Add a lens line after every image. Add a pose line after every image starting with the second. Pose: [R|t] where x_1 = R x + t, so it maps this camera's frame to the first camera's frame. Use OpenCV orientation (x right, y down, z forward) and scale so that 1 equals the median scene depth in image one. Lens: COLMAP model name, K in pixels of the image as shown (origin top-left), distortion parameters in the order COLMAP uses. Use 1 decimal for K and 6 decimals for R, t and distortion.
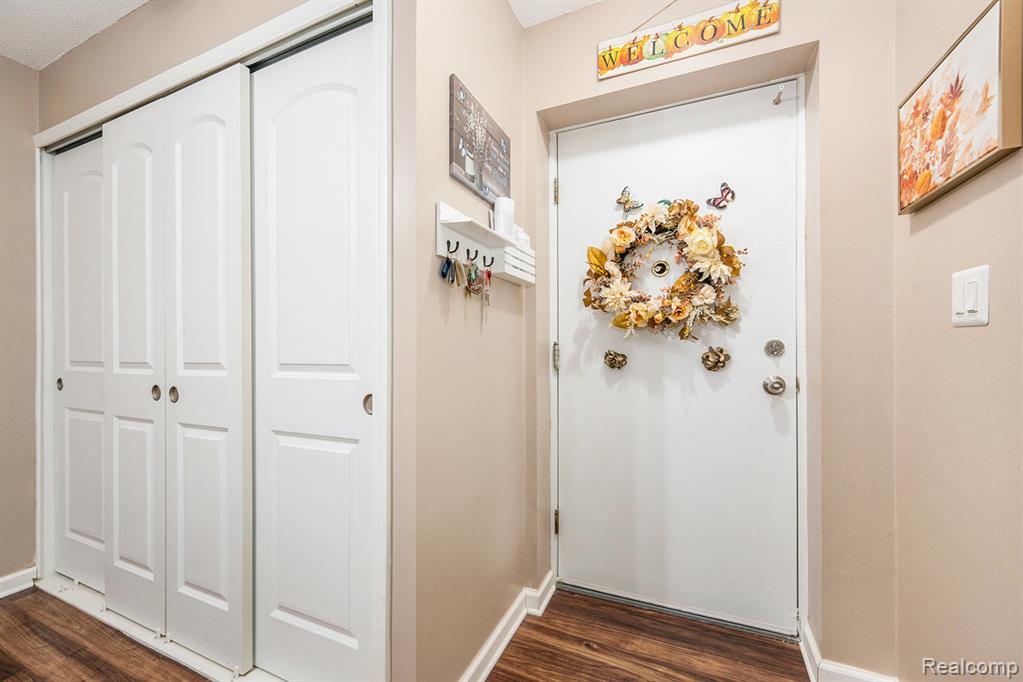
lens RADIAL K [[402.0, 0, 510.1], [0, 402.0, 345.5], [0, 0, 1]] dist [-0.011361, -0.000156]
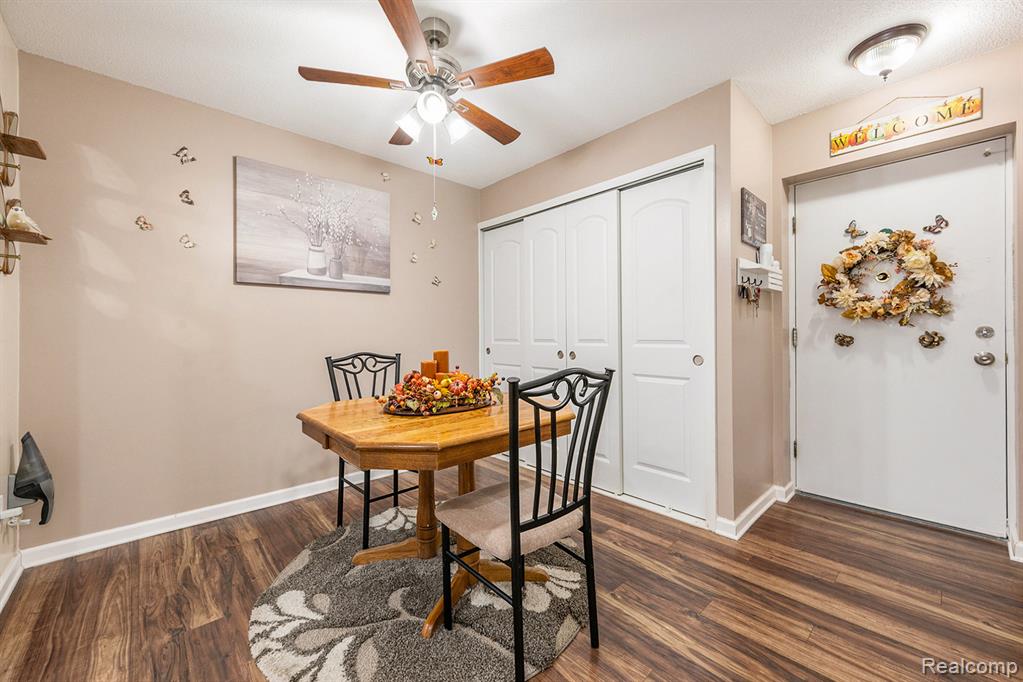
lens RADIAL K [[402.0, 0, 518.5], [0, 402.0, 330.3], [0, 0, 1]] dist [-0.011361, -0.000156]
pose [[0.920722, -0.002271, -0.390212, -0.288947], [0.002699, 0.999996, 0.000546, -0.004265], [0.390209, -0.001556, 0.920725, -0.878046]]
